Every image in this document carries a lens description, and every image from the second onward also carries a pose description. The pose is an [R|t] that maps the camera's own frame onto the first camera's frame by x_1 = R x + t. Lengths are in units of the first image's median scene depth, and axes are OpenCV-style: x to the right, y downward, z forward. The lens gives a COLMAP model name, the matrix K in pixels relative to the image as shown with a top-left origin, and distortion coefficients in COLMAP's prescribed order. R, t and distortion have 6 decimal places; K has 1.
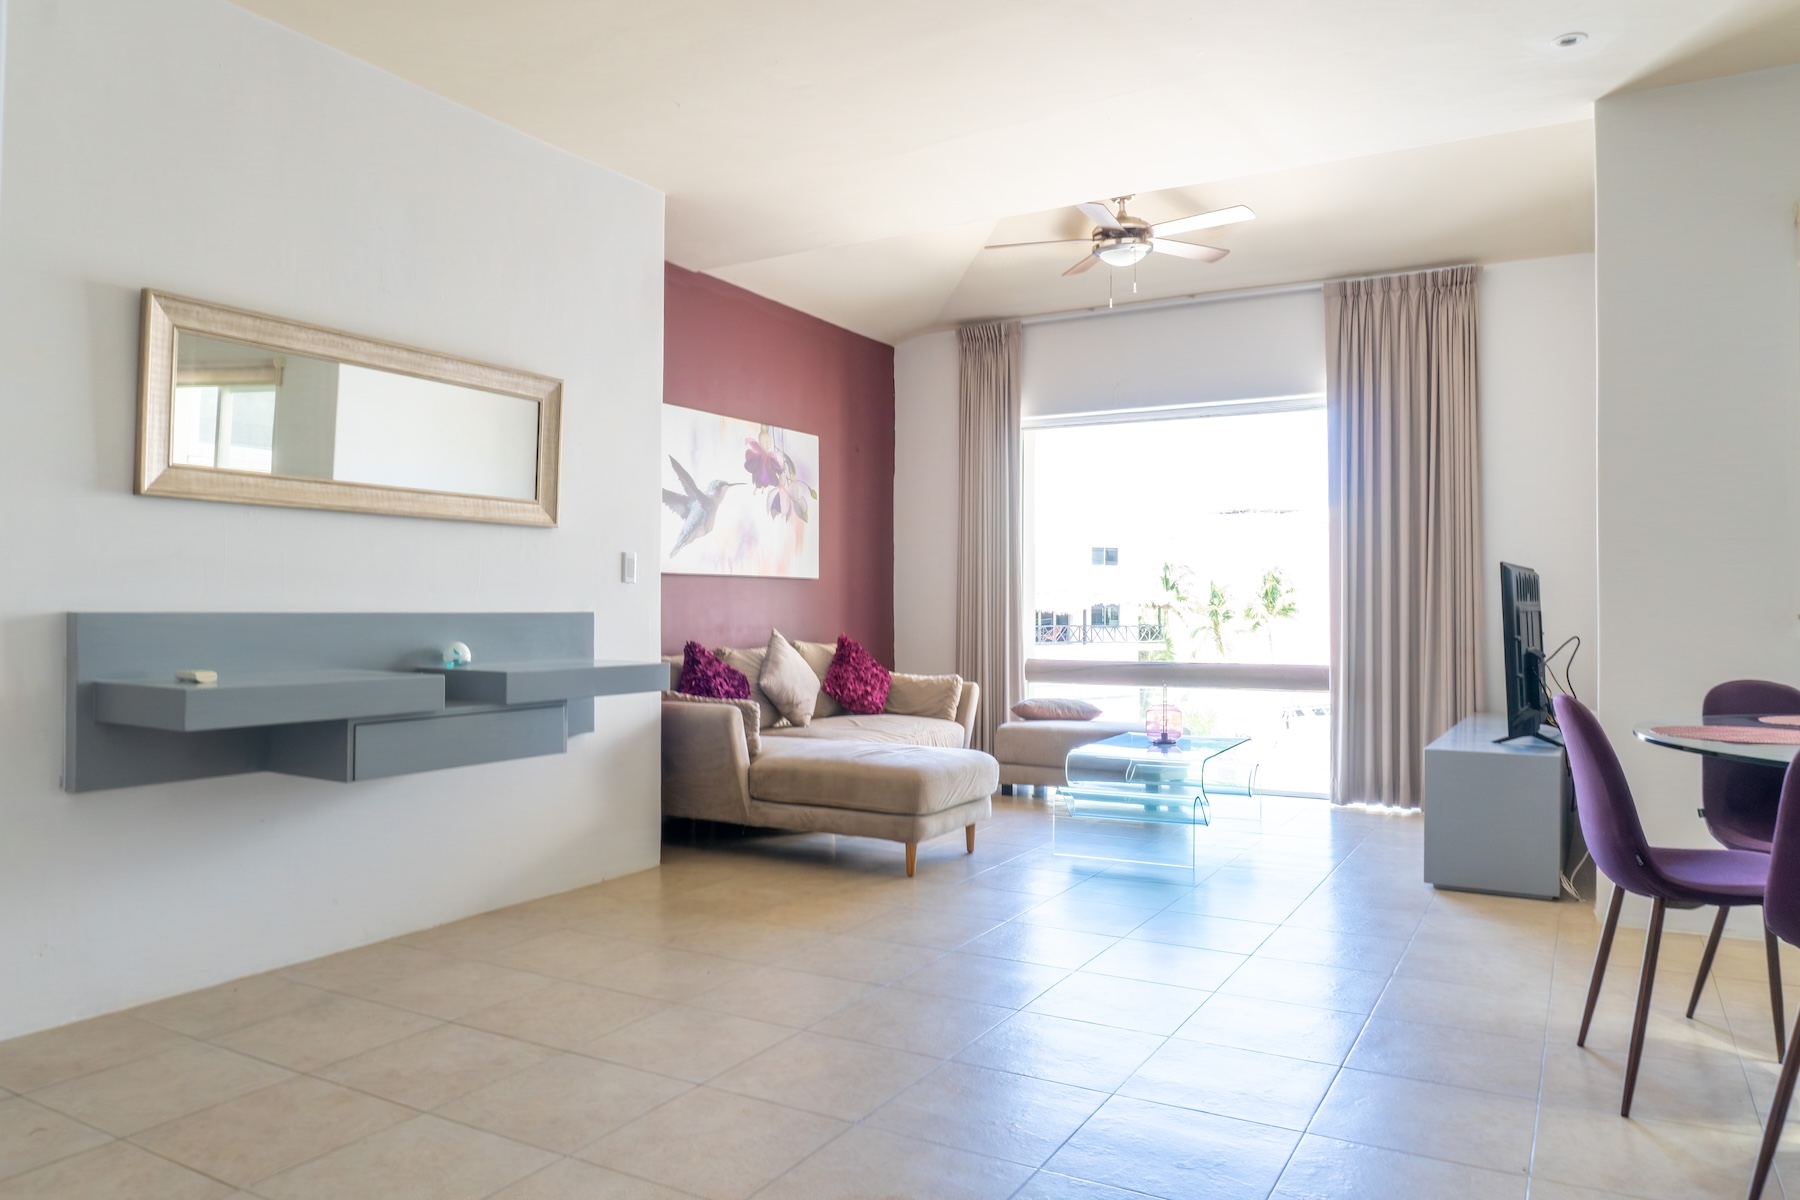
lens RADIAL K [[1180.4, 0, 900.0], [0, 1180.4, 600.0], [0, 0, 1]] dist [-0.015051, 0.003371]
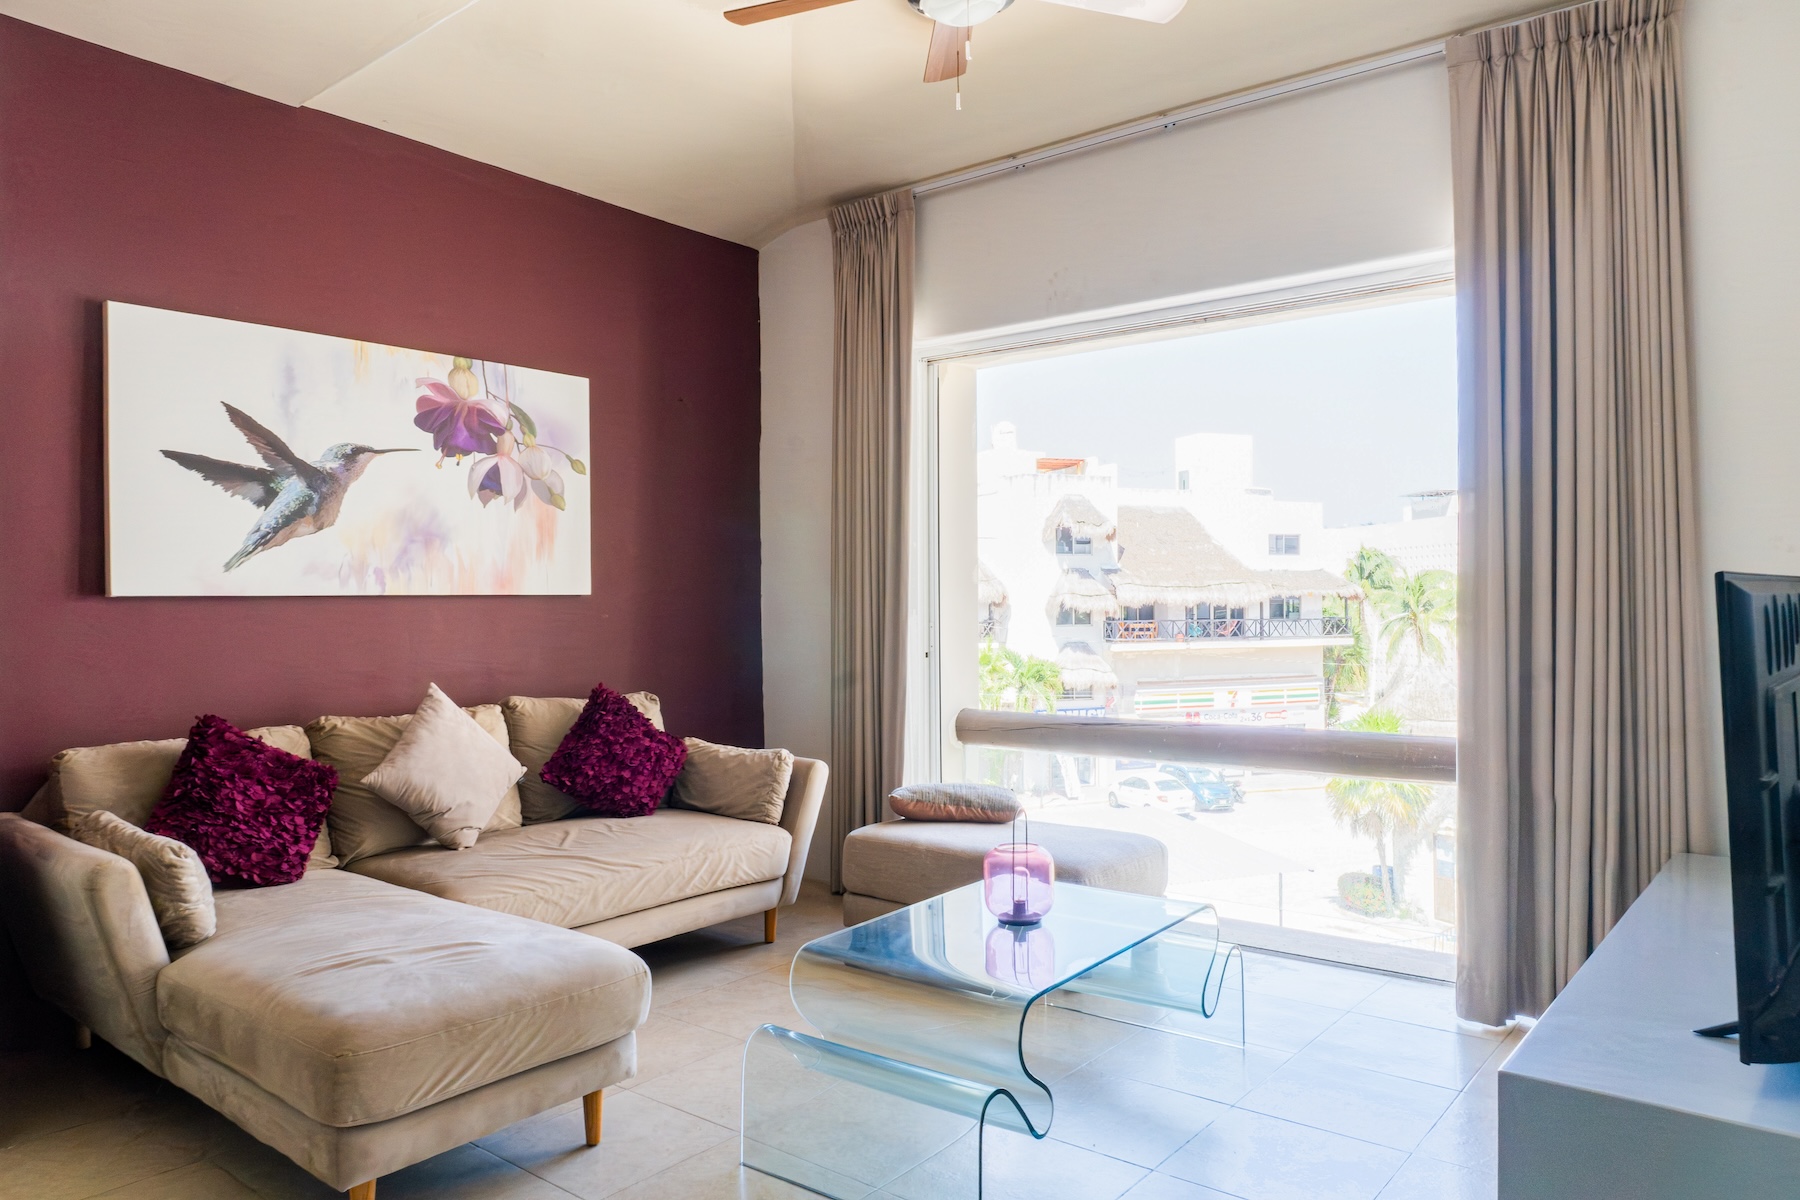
lens RADIAL K [[1180.4, 0, 900.0], [0, 1180.4, 600.0], [0, 0, 1]] dist [-0.015051, 0.003371]
pose [[0.987864, -0.009079, -0.155054, 0.210227], [0.010073, 0.999933, 0.005628, -0.018498], [0.154993, -0.007122, 0.987890, 0.399029]]
